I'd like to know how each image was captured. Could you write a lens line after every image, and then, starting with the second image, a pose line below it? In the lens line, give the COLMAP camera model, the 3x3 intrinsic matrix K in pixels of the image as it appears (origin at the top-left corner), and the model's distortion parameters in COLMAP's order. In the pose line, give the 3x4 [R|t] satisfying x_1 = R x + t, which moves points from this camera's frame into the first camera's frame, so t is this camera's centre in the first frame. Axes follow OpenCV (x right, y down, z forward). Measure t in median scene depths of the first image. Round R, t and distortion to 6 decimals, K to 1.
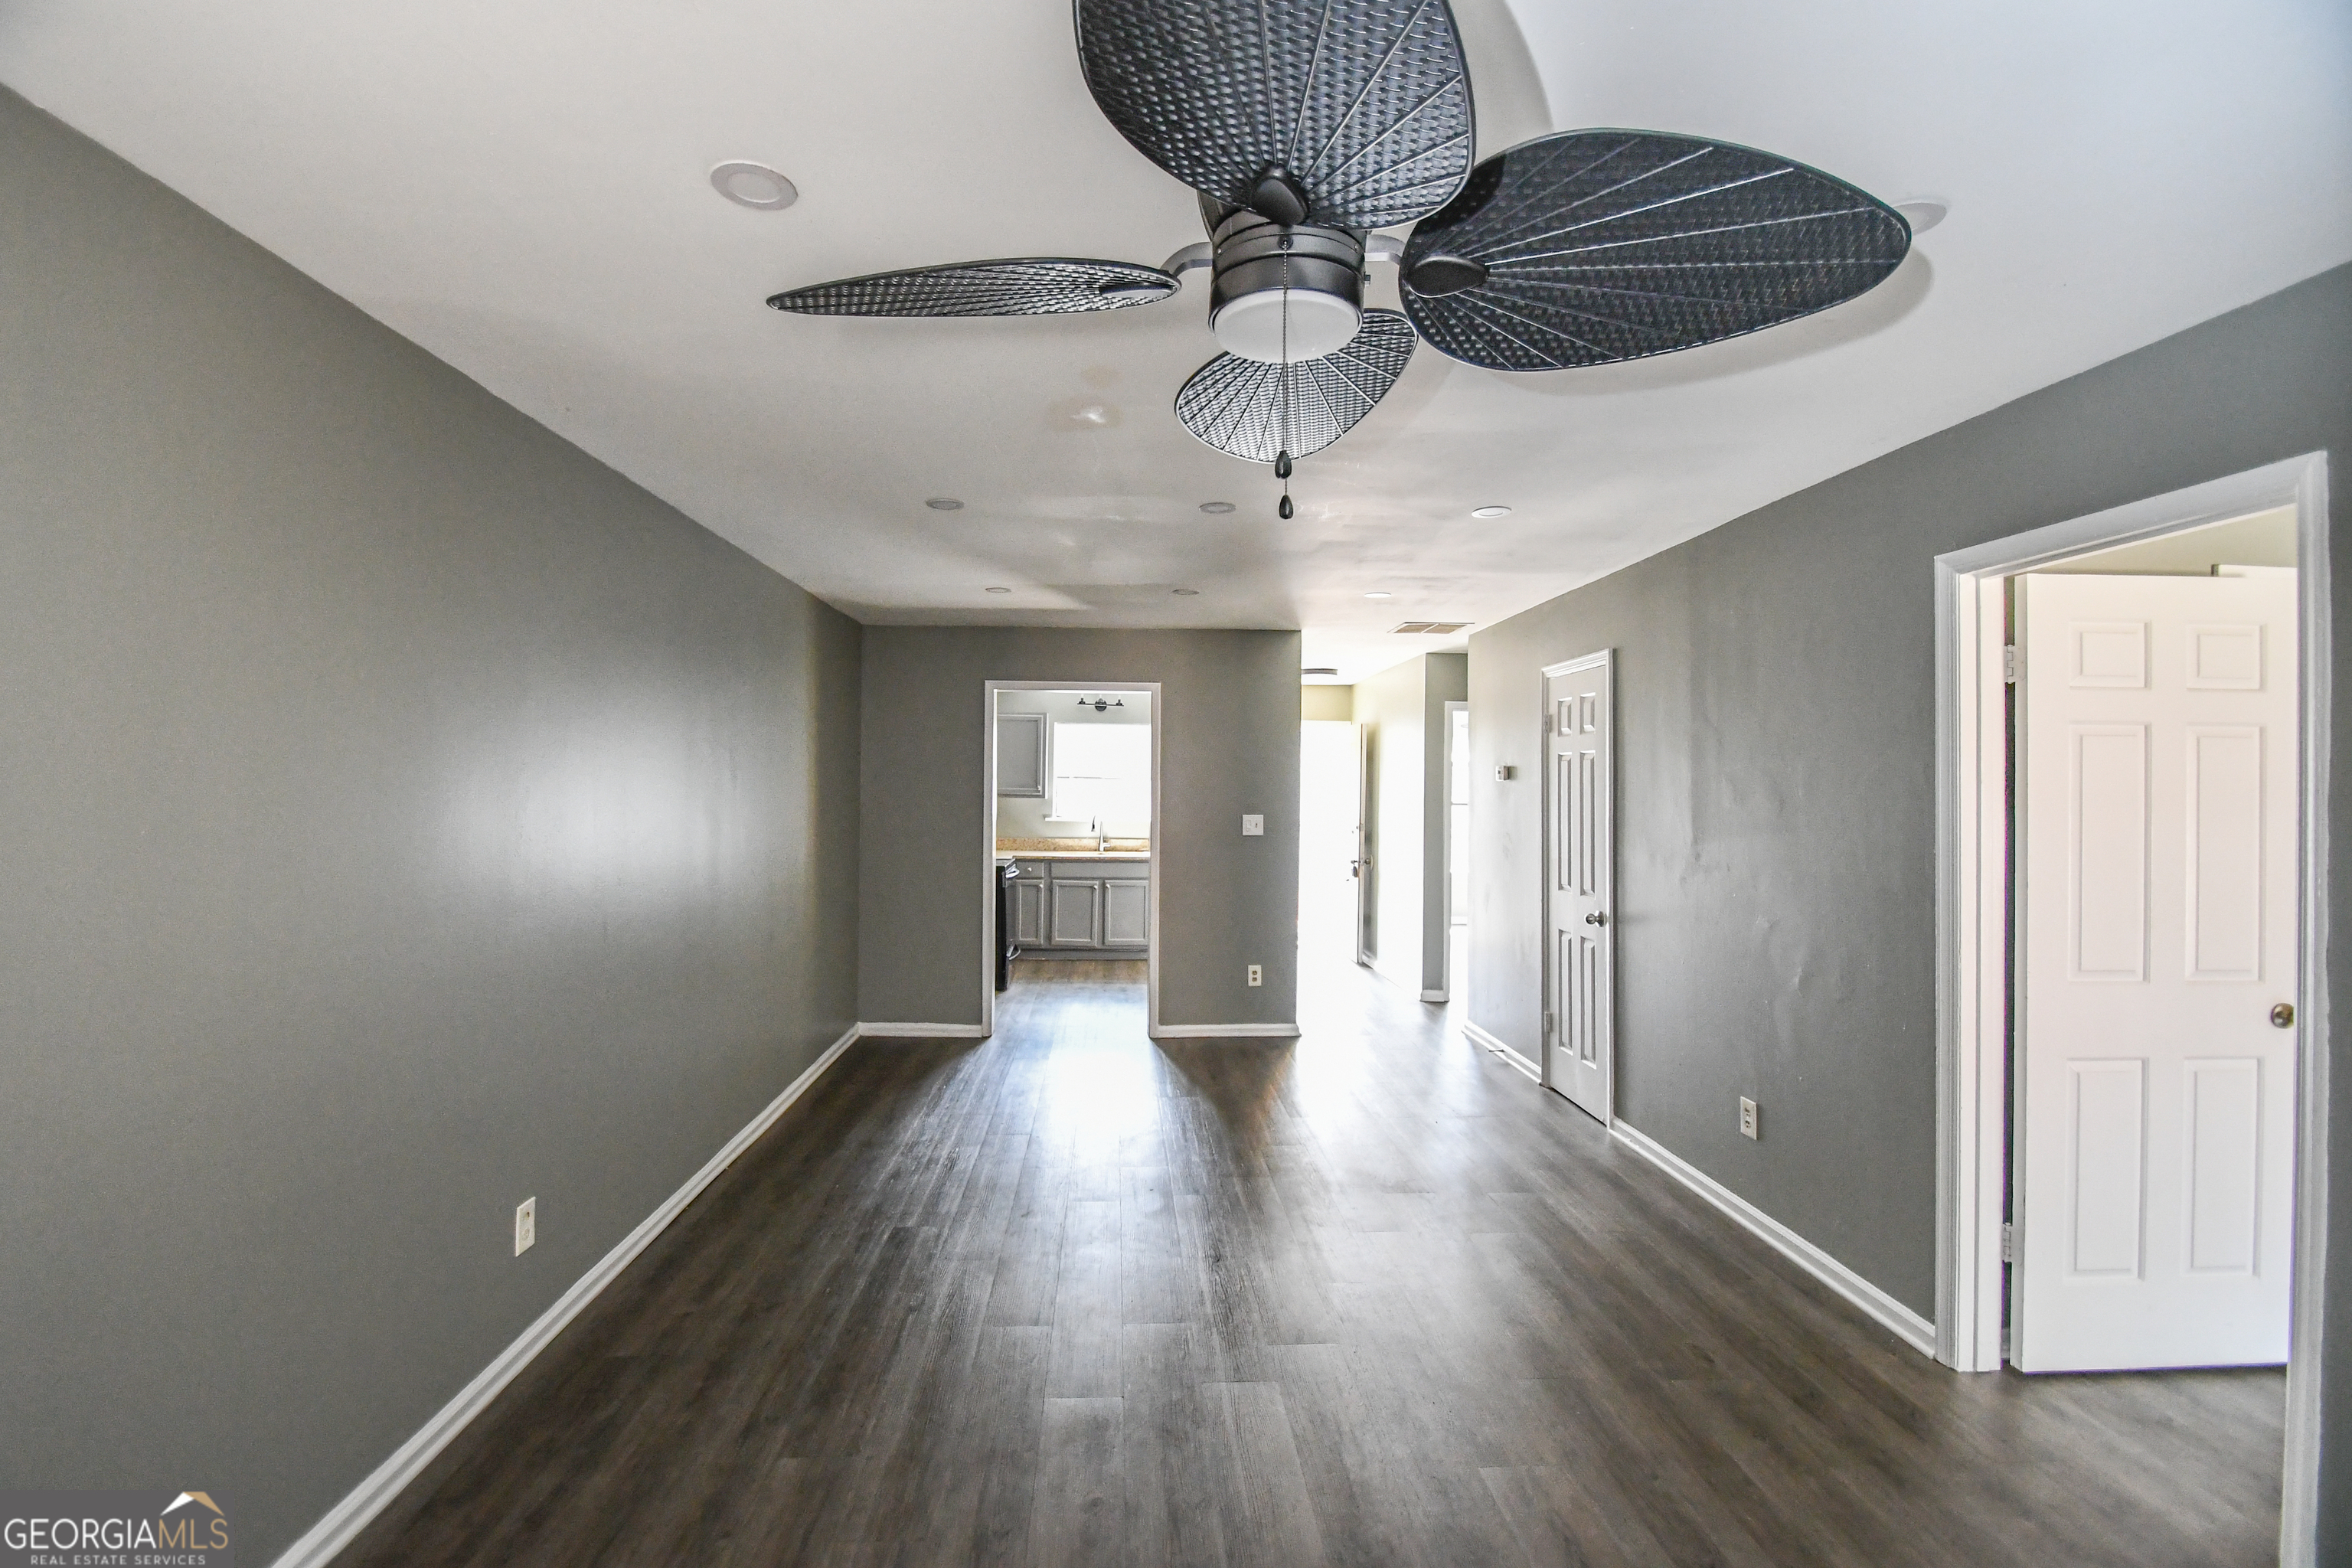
lens RADIAL K [[1035.5, 0, 1154.7], [0, 1035.5, 778.3], [0, 0, 1]] dist [0.012054, -0.014193]
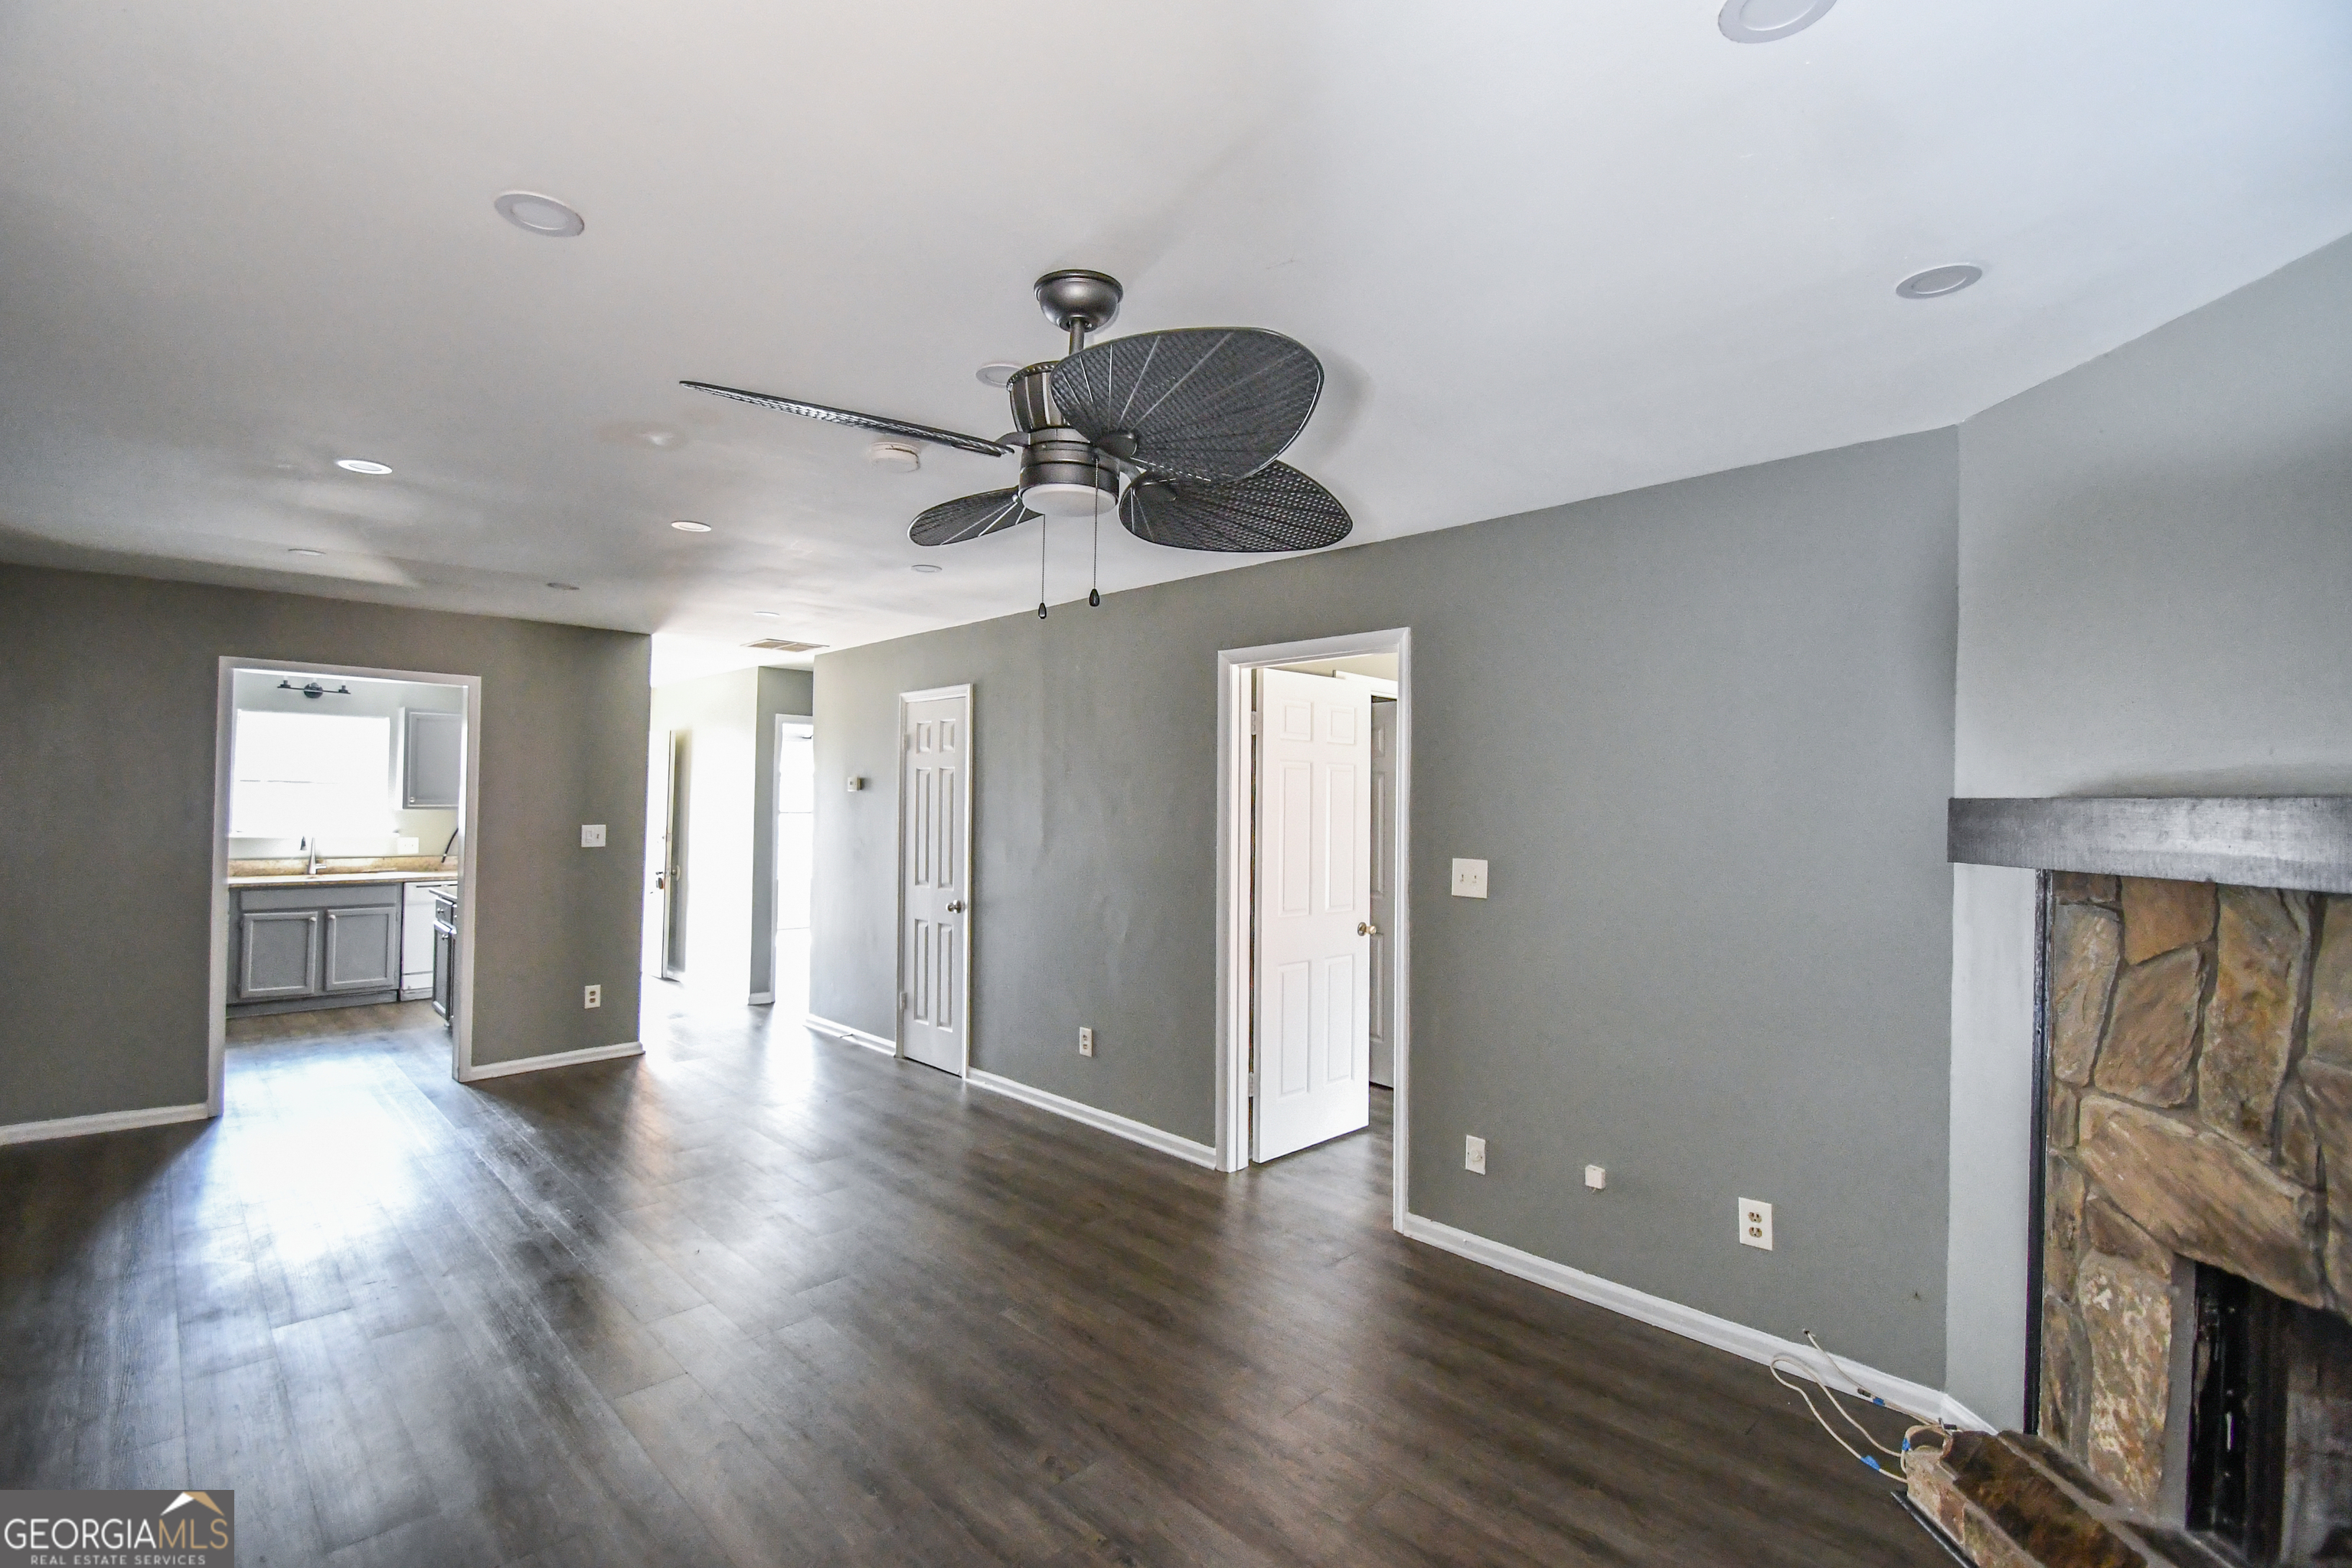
lens RADIAL K [[1050.3, 0, 1154.6], [0, 1050.3, 778.1], [0, 0, 1]] dist [0.011008, -0.014388]
pose [[0.746959, 0.015960, 0.664679, -0.190538], [-0.010712, 0.999871, -0.011971, -0.001438], [-0.664784, 0.001822, 0.747033, -0.058559]]
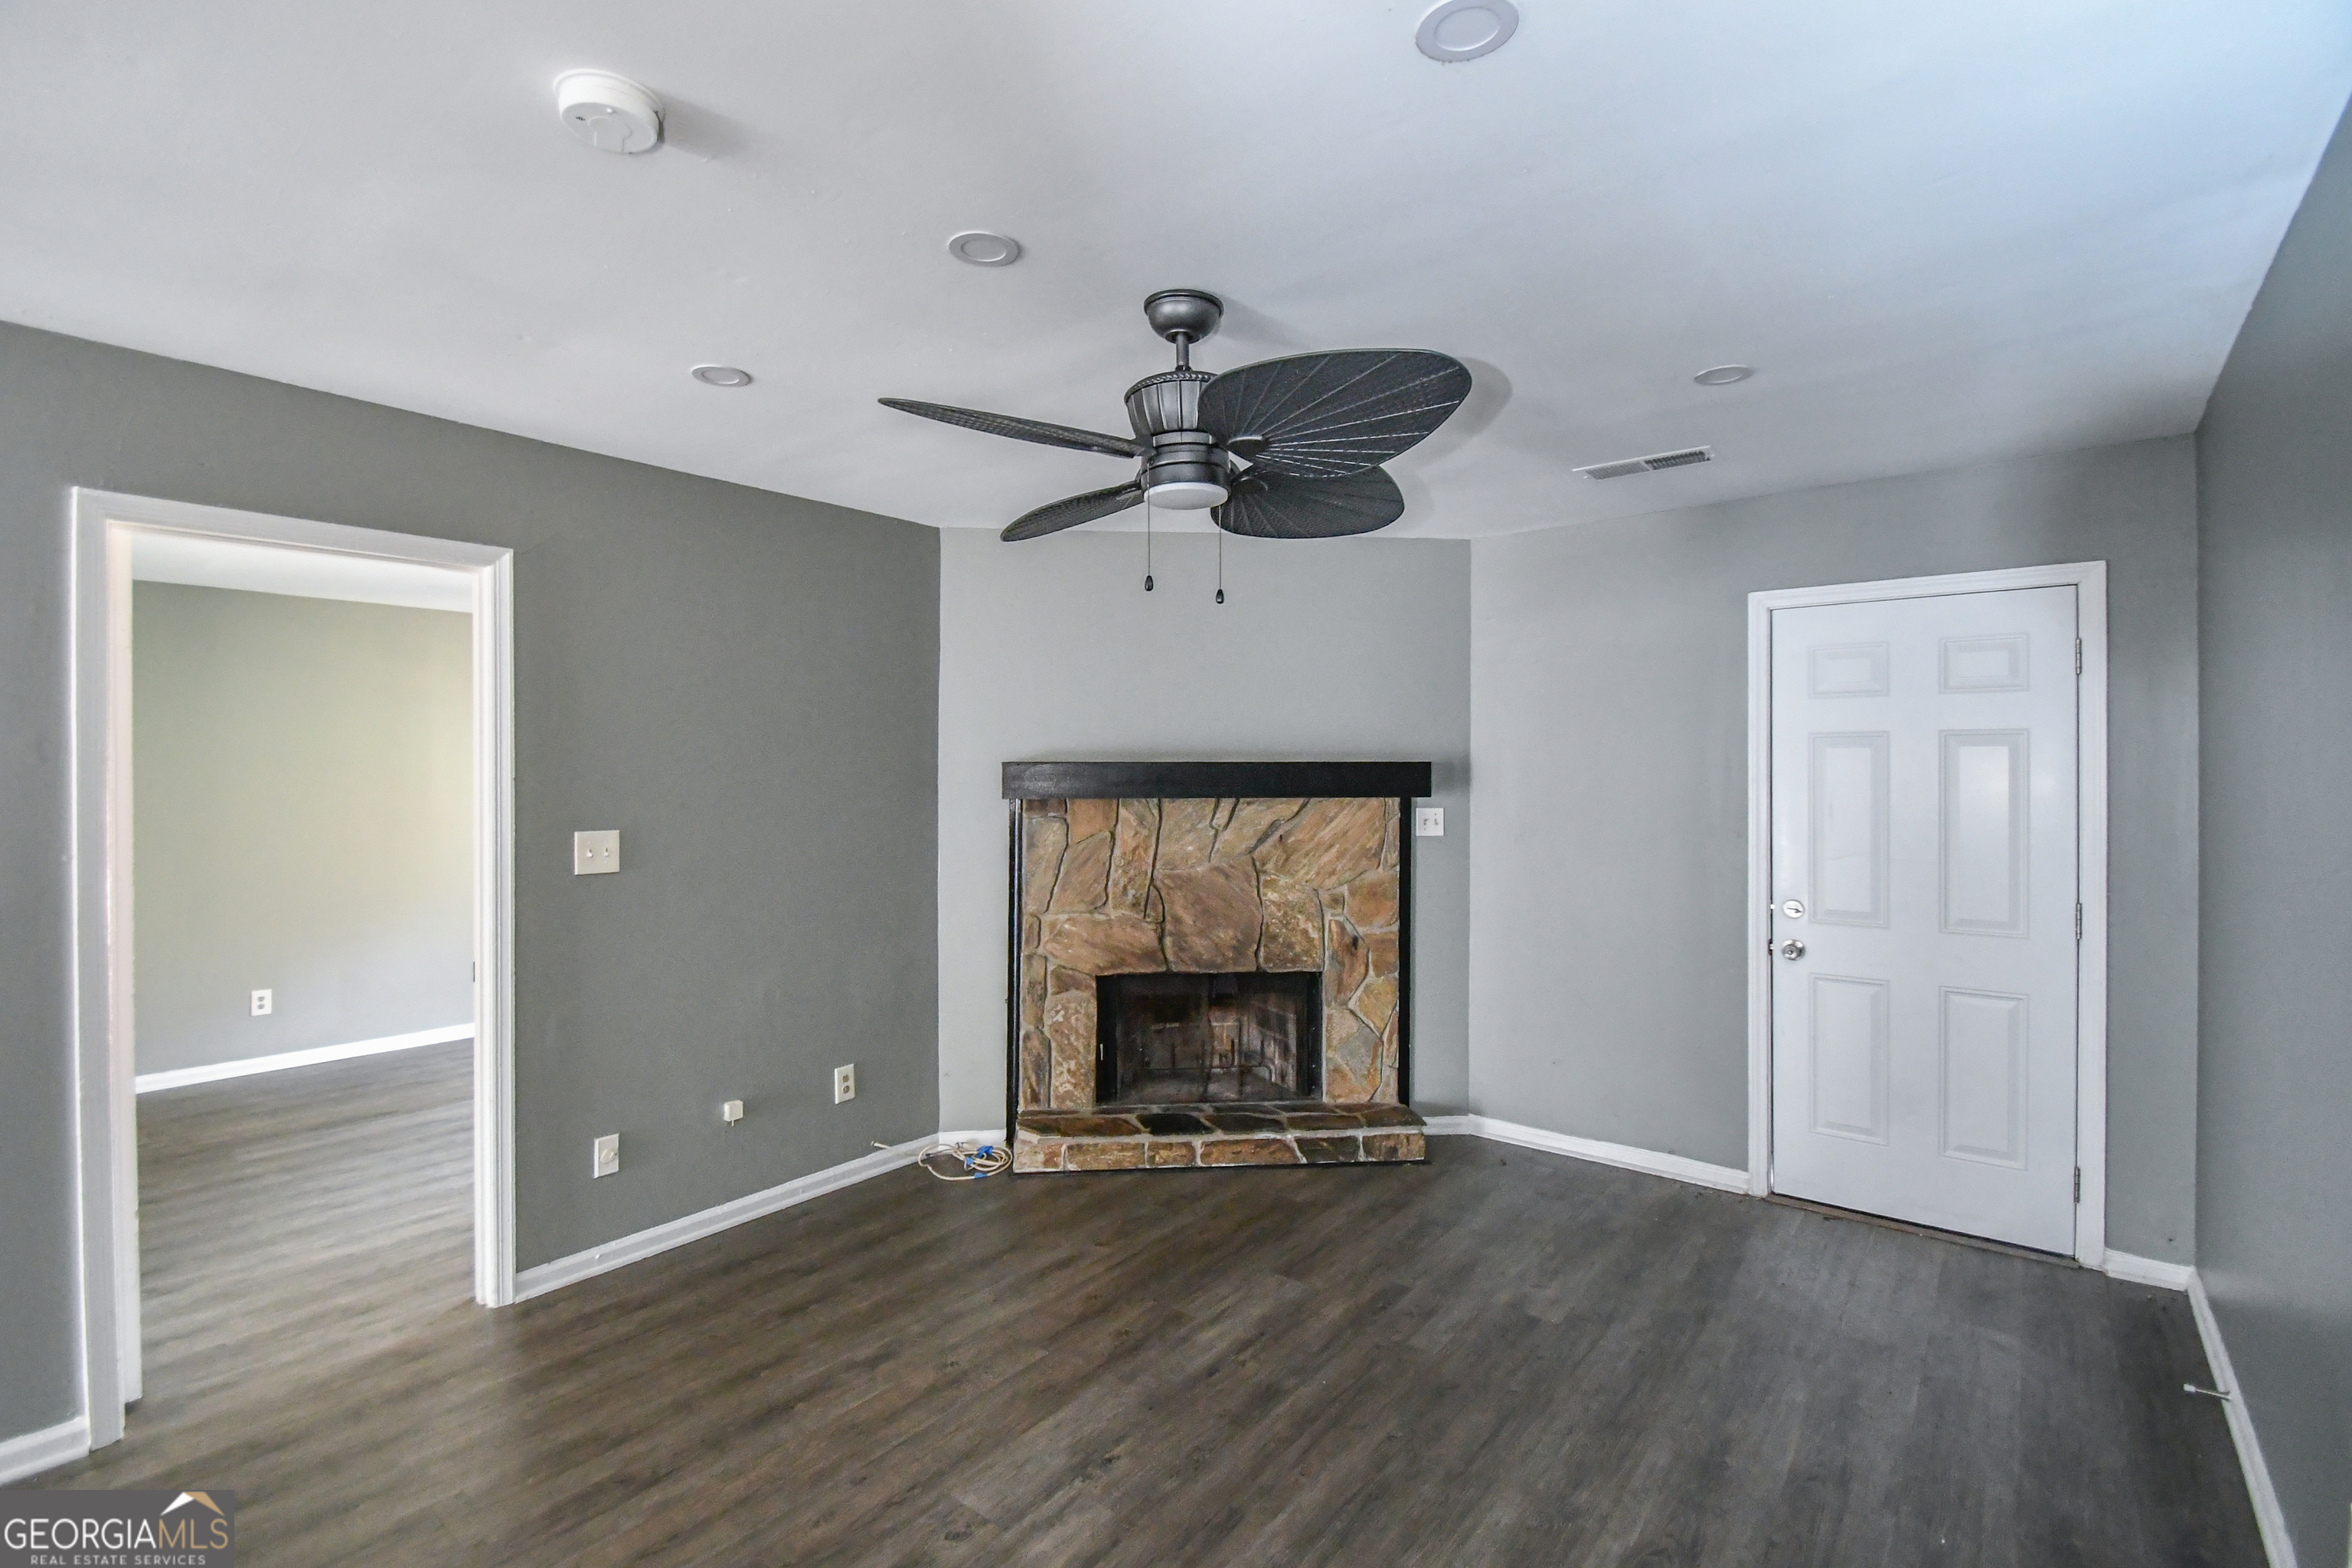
lens RADIAL K [[1061.9, 0, 1158.4], [0, 1061.9, 779.7], [0, 0, 1]] dist [0.015434, -0.014590]
pose [[-0.752198, -0.008942, 0.658876, -0.232003], [-0.005734, 0.999959, 0.007025, 0.004783], [-0.658912, 0.001506, -0.752219, 0.551475]]
